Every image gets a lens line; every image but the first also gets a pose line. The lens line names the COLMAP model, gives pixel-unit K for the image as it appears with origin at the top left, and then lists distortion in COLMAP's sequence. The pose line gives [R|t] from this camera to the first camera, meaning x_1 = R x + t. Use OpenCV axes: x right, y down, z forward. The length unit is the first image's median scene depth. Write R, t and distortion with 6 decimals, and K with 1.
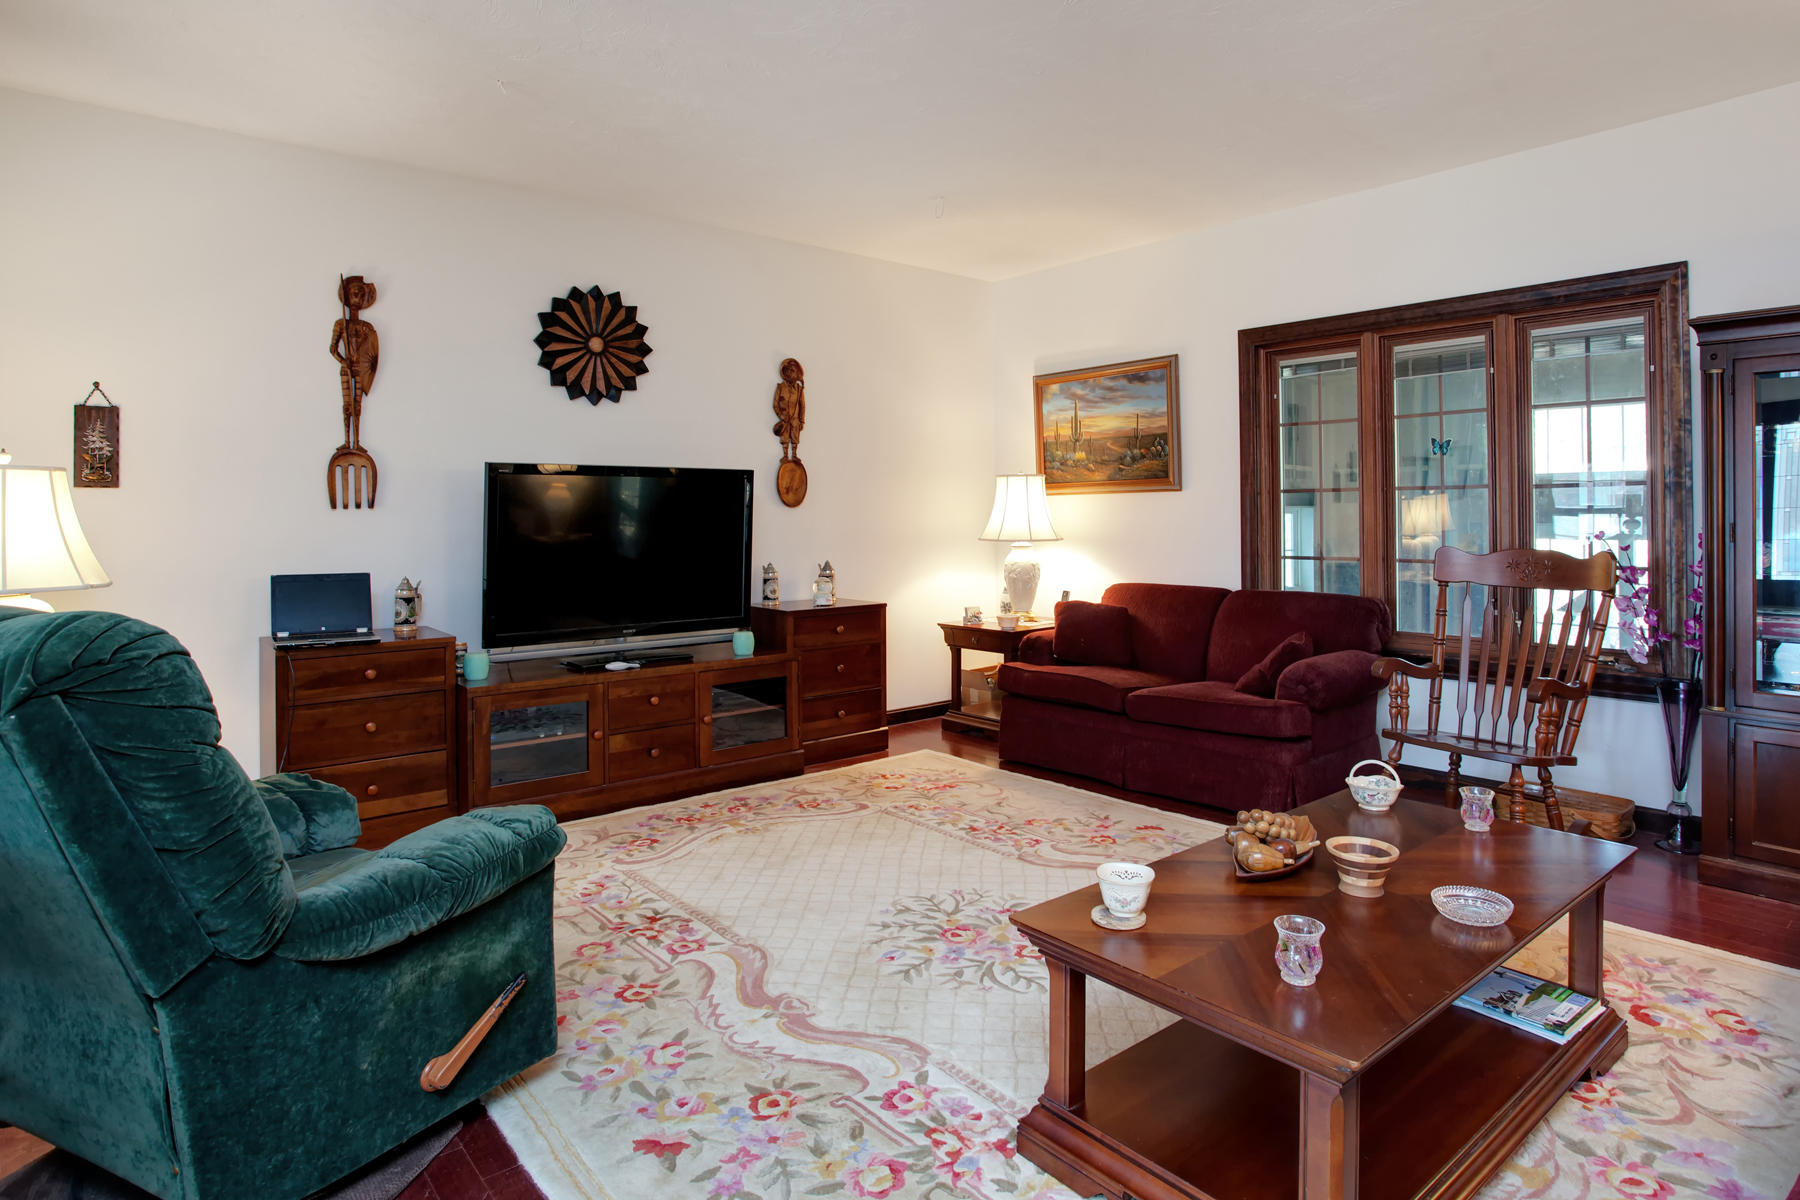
lens RADIAL K [[1006.4, 0, 912.3], [0, 1006.4, 522.2], [0, 0, 1]] dist [-0.084049, 0.049888]
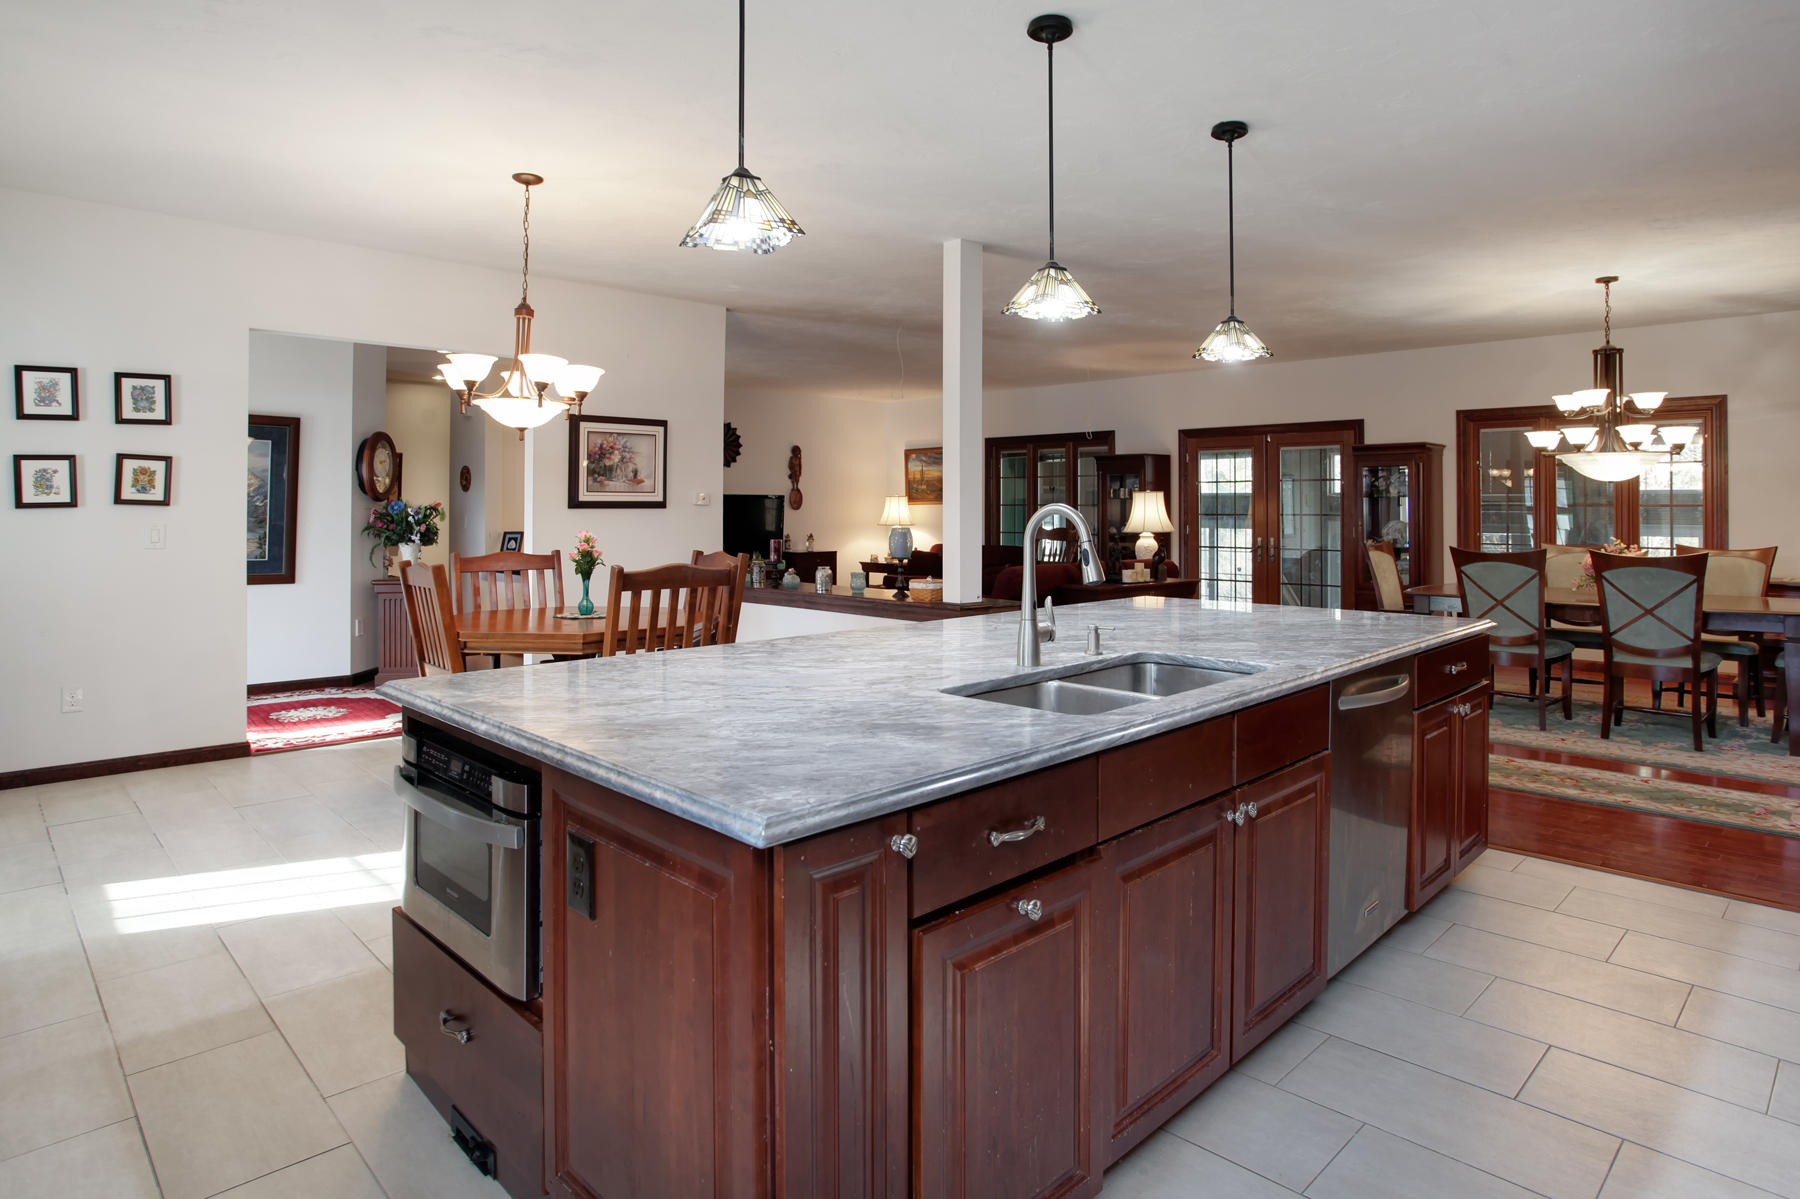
lens RADIAL K [[1006.4, 0, 912.3], [0, 1006.4, 521.7], [0, 0, 1]] dist [-0.084049, 0.049888]
pose [[0.997285, 0.005797, 0.073404, -0.025889], [-0.006202, 0.999967, 0.005287, -0.002377], [-0.073371, -0.005728, 0.997288, -1.491268]]
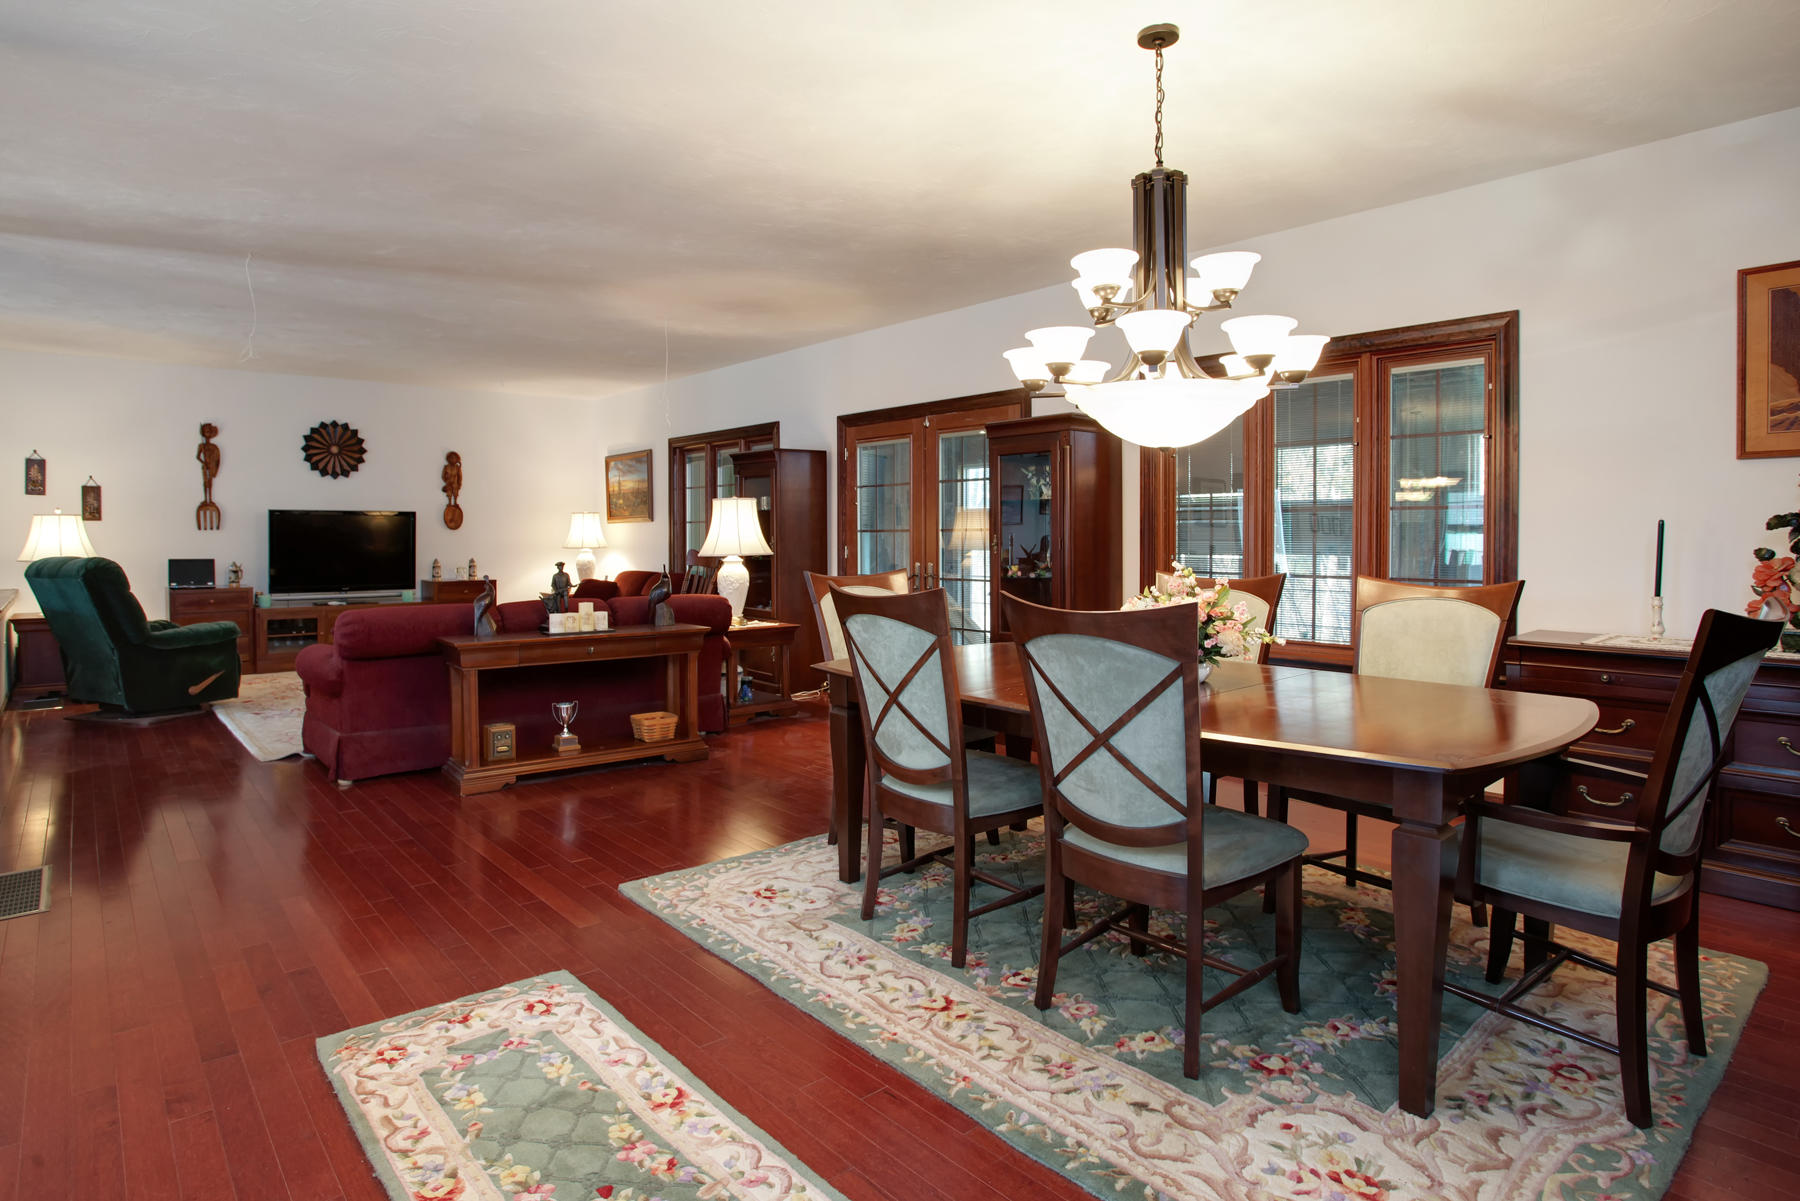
lens RADIAL K [[974.4, 0, 858.8], [0, 974.4, 570.9], [0, 0, 1]] dist [-0.055170, 0.031736]
pose [[0.999947, 0.005136, -0.008928, 0.754208], [-0.004858, 0.999509, 0.030963, 0.003636], [0.009082, -0.030918, 0.999481, -0.938243]]
